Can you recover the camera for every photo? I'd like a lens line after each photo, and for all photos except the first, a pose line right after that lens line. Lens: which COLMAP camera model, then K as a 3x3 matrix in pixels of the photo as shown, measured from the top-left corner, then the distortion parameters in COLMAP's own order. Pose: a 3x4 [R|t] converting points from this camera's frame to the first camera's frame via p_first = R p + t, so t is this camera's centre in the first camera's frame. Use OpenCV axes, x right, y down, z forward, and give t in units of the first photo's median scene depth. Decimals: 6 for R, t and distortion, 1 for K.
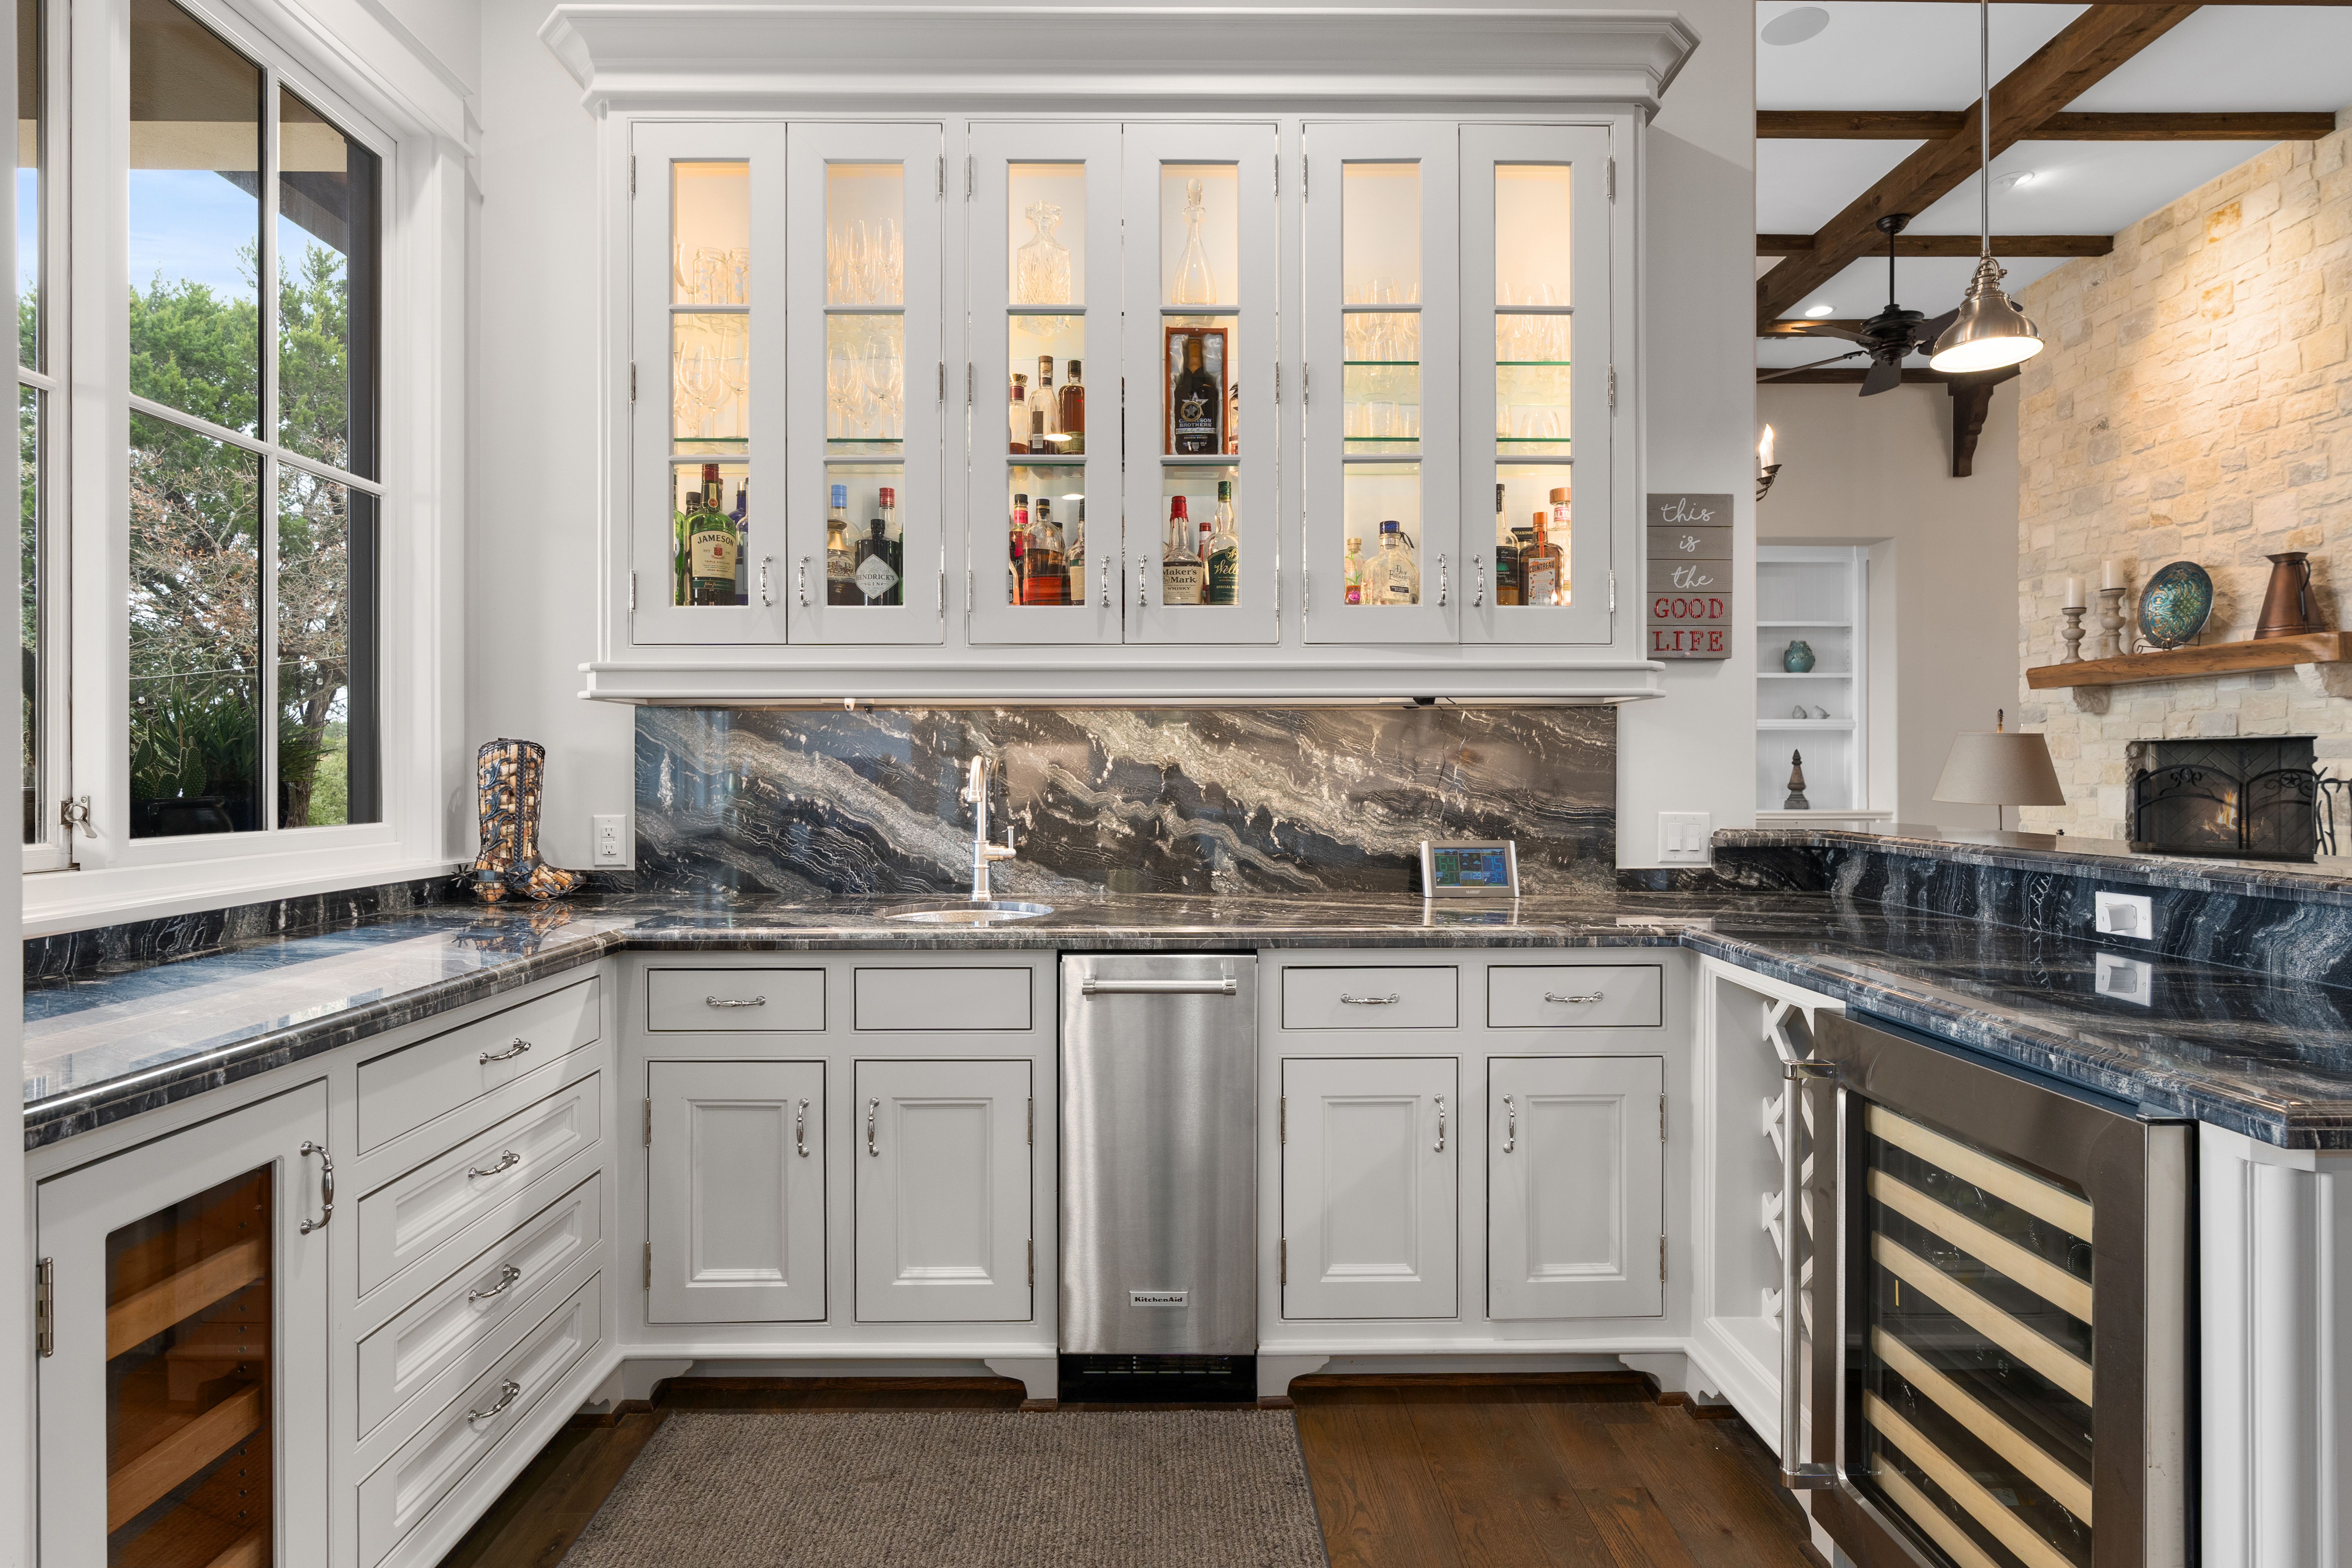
lens RADIAL K [[1205.0, 0, 1165.4], [0, 1205.0, 758.2], [0, 0, 1]] dist [-0.001572, 0.001517]
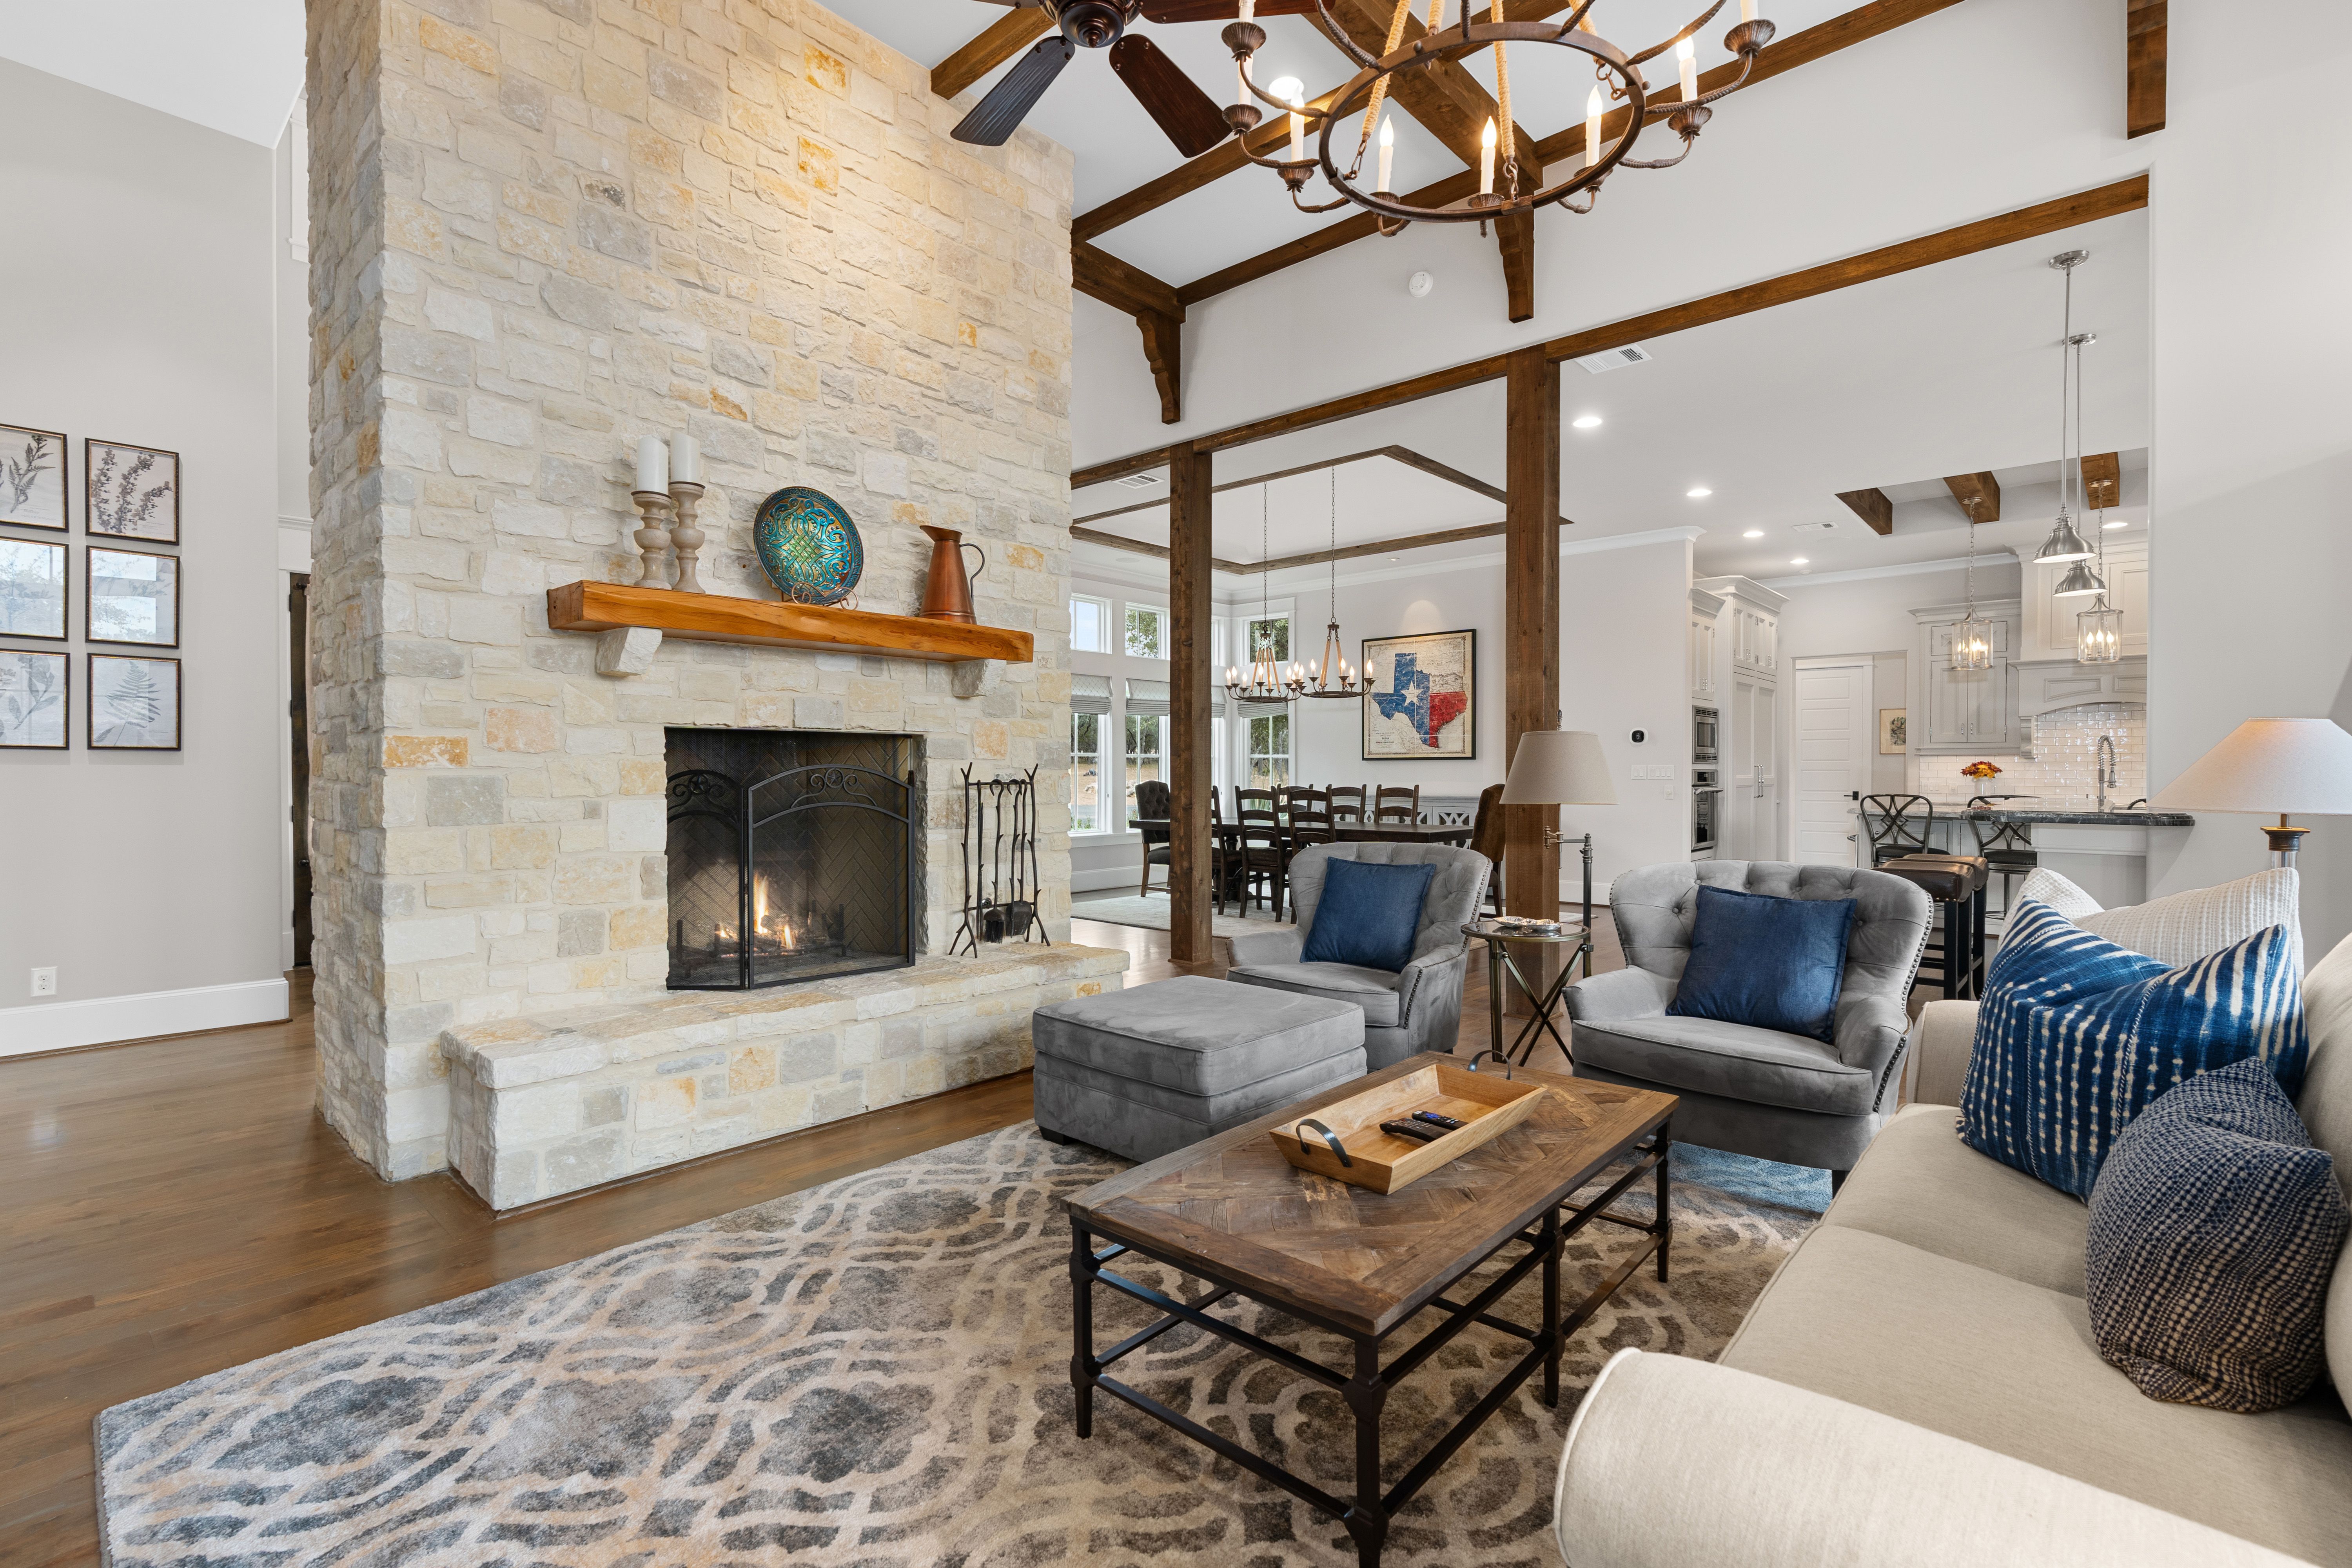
lens RADIAL K [[1066.3, 0, 1176.7], [0, 1066.3, 774.8], [0, 0, 1]] dist [-0.010426, 0.004557]
pose [[-0.739709, -0.007701, 0.672883, 0.474518], [-0.008808, 0.999960, 0.001762, 0.017022], [-0.672869, -0.004624, -0.739747, 2.658894]]
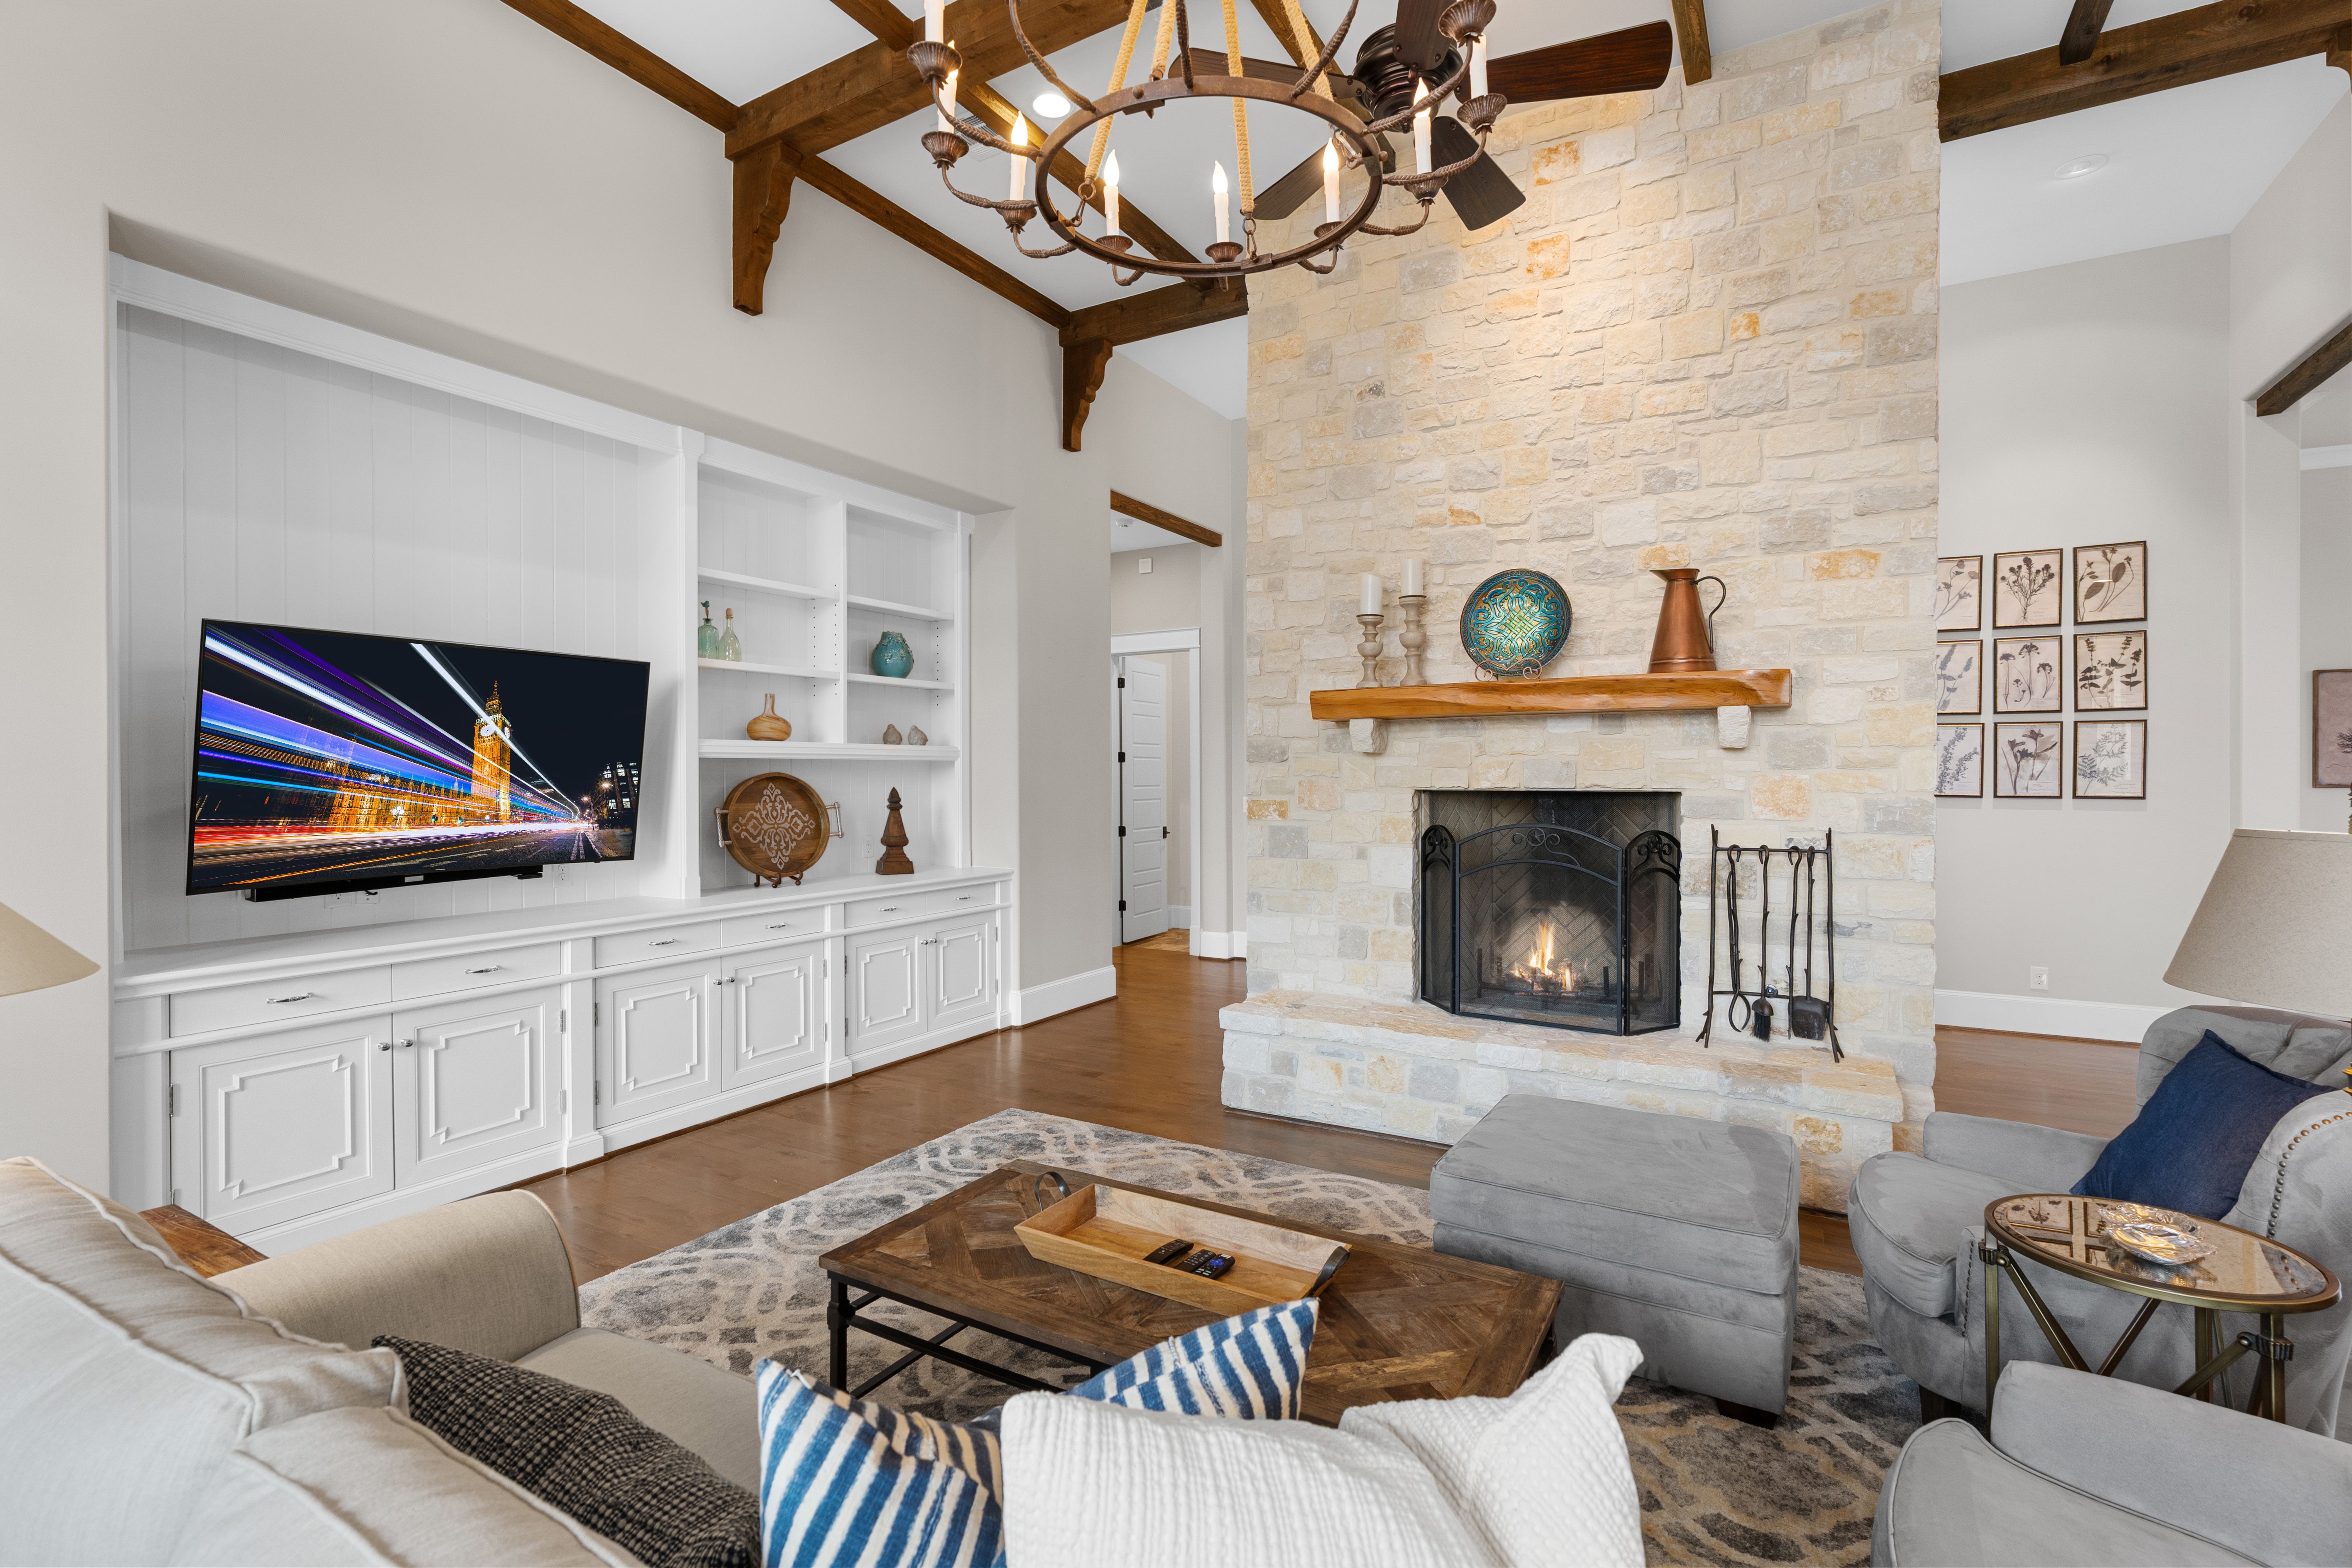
lens RADIAL K [[1066.3, 0, 1196.5], [0, 1066.3, 778.6], [0, 0, 1]] dist [-0.010426, 0.004557]
pose [[0.503830, -0.006062, 0.863782, 0.248415], [-0.004512, 0.999943, 0.009650, -0.060230], [-0.863791, -0.008760, 0.503774, 1.654836]]
